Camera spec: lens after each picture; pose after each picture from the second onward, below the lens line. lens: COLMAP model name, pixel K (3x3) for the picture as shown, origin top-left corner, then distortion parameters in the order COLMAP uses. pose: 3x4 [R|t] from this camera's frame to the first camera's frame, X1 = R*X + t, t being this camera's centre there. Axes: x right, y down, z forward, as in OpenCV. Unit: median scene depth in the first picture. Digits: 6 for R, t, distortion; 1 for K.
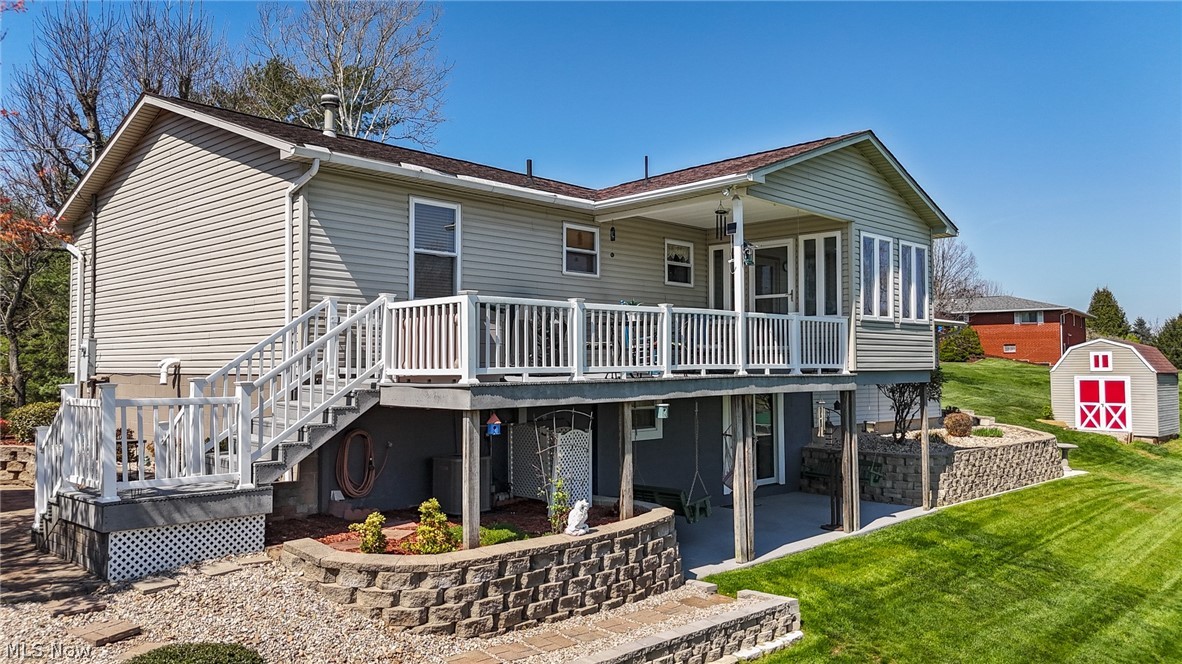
lens RADIAL K [[870.6, 0, 591.0], [0, 870.6, 332.0], [0, 0, 1]] dist [0.084317, -0.073273]
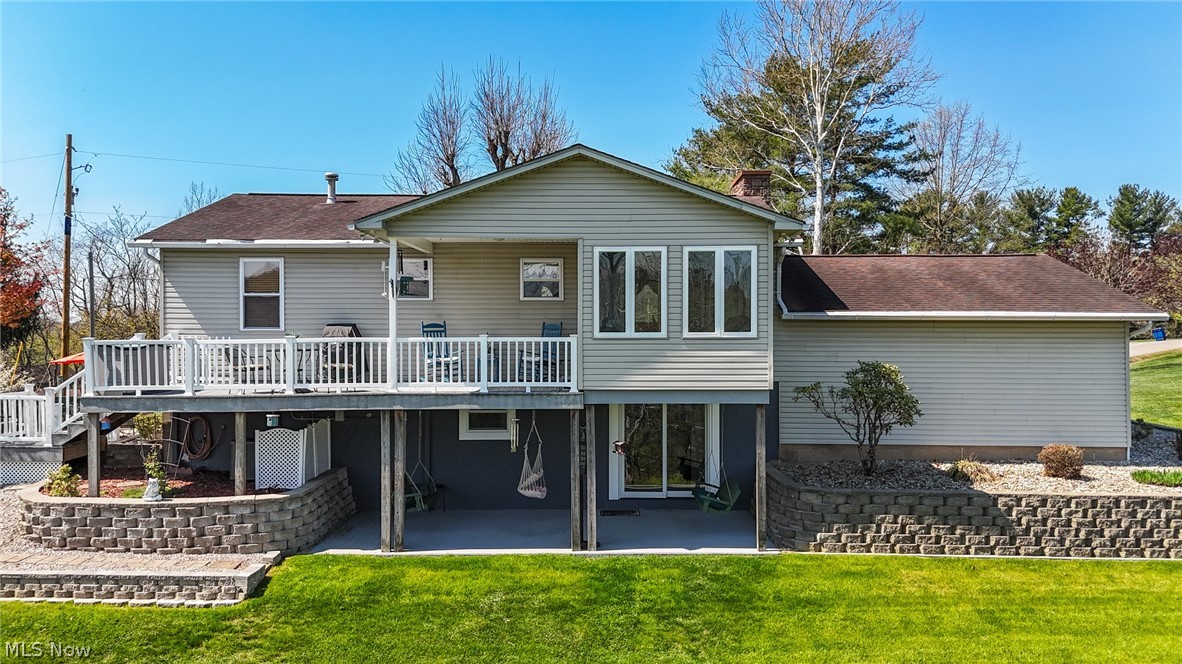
lens RADIAL K [[870.6, 0, 591.0], [0, 870.6, 332.0], [0, 0, 1]] dist [0.084317, -0.073273]
pose [[0.683595, 0.008136, -0.729816, 1.026353], [0.027867, 0.998918, 0.037238, -0.057494], [0.729329, -0.045793, 0.682629, 0.343812]]
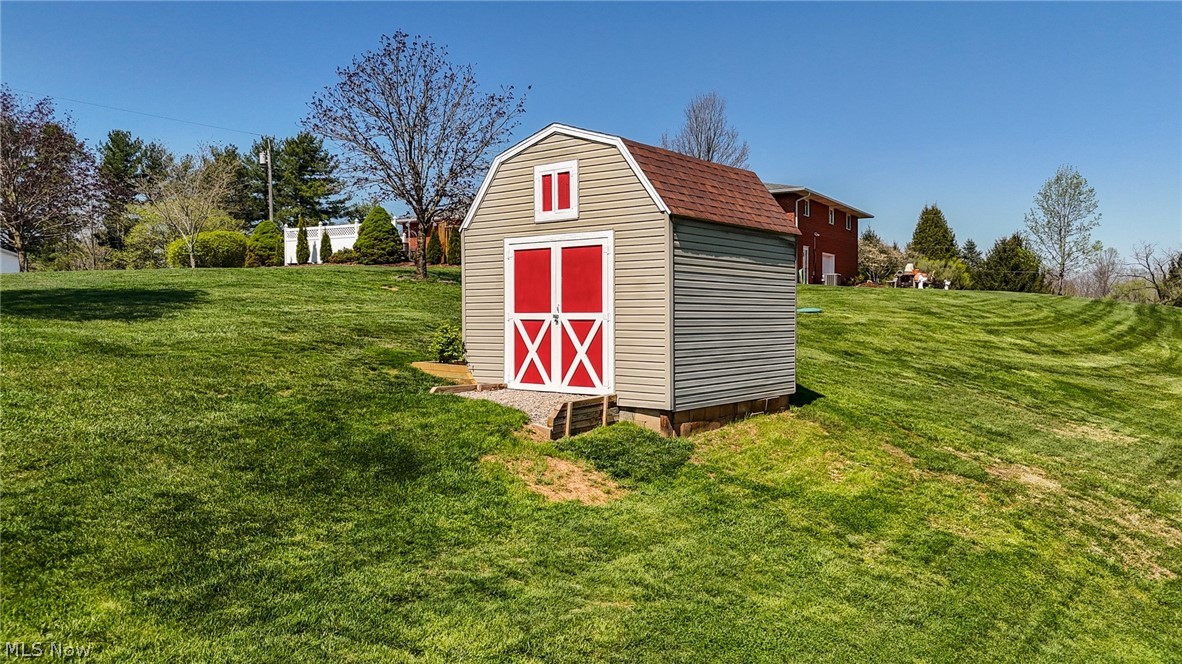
lens RADIAL K [[870.6, 0, 591.0], [0, 870.6, 332.0], [0, 0, 1]] dist [0.084317, -0.073273]
pose [[0.994258, -0.003214, 0.106963, 1.392894], [-0.003412, 0.998089, 0.061706, 0.167606], [-0.106957, -0.061717, 0.992346, 1.667217]]
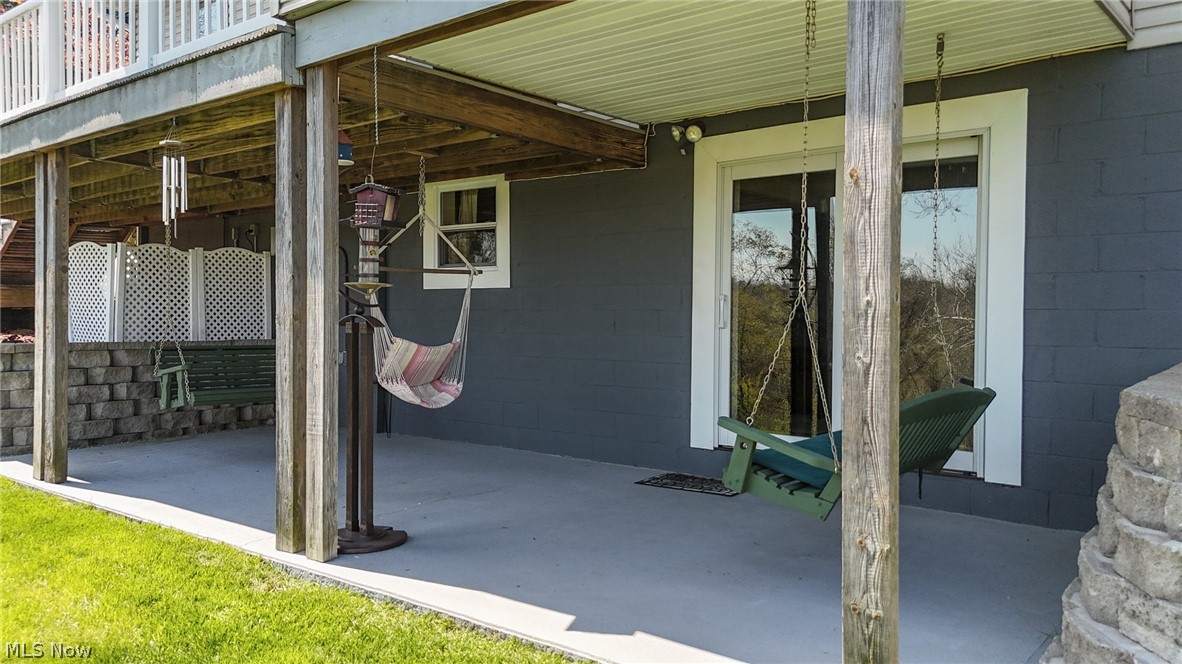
lens RADIAL K [[870.6, 0, 591.0], [0, 870.6, 332.0], [0, 0, 1]] dist [0.084317, -0.073273]
pose [[0.086778, 0.024018, -0.995938, 0.608312], [0.029908, 0.999196, 0.026703, 0.144859], [0.995779, -0.032104, 0.085990, 1.080471]]
